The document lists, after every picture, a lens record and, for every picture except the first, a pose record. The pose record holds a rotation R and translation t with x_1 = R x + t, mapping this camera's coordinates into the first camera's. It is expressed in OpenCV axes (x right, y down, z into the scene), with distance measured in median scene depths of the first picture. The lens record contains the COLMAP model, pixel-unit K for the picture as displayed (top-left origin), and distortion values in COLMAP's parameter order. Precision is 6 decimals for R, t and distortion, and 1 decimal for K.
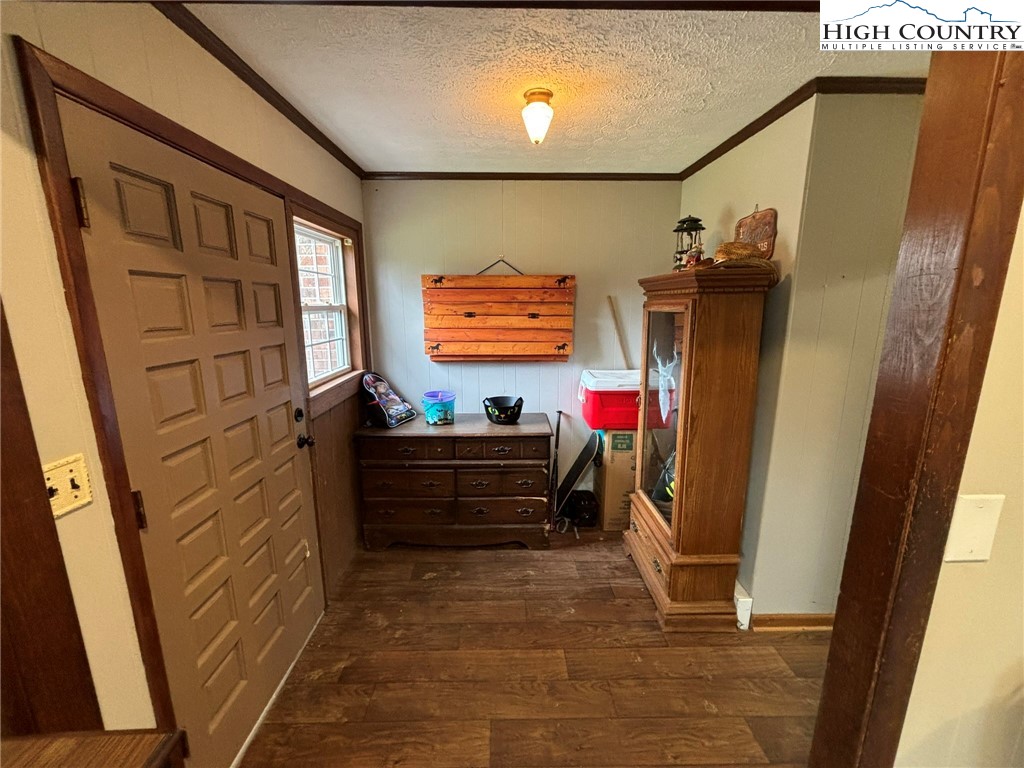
lens RADIAL K [[411.0, 0, 515.0], [0, 411.0, 382.8], [0, 0, 1]] dist [0.000938, -0.001323]
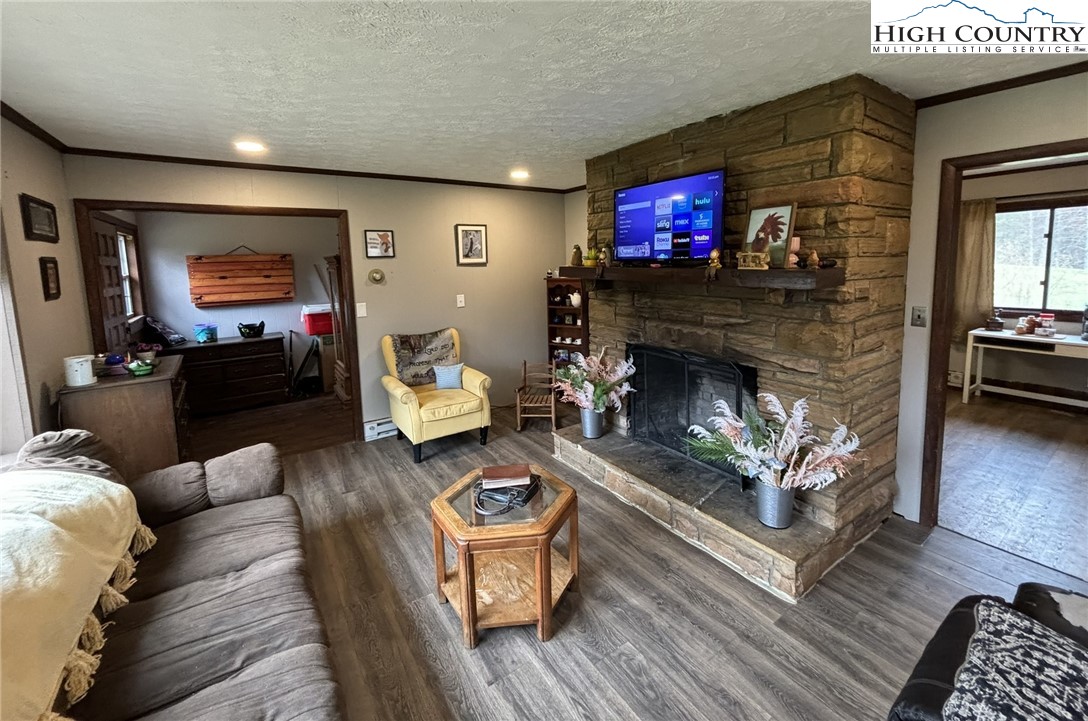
lens RADIAL K [[424.7, 0, 535.7], [0, 424.7, 301.2], [0, 0, 1]] dist [-0.002301, -0.000116]
pose [[0.832932, -0.077624, 0.547904, -0.001490], [0.133073, 0.989155, -0.062161, 0.212903], [-0.537137, 0.124687, 0.834228, -1.152828]]
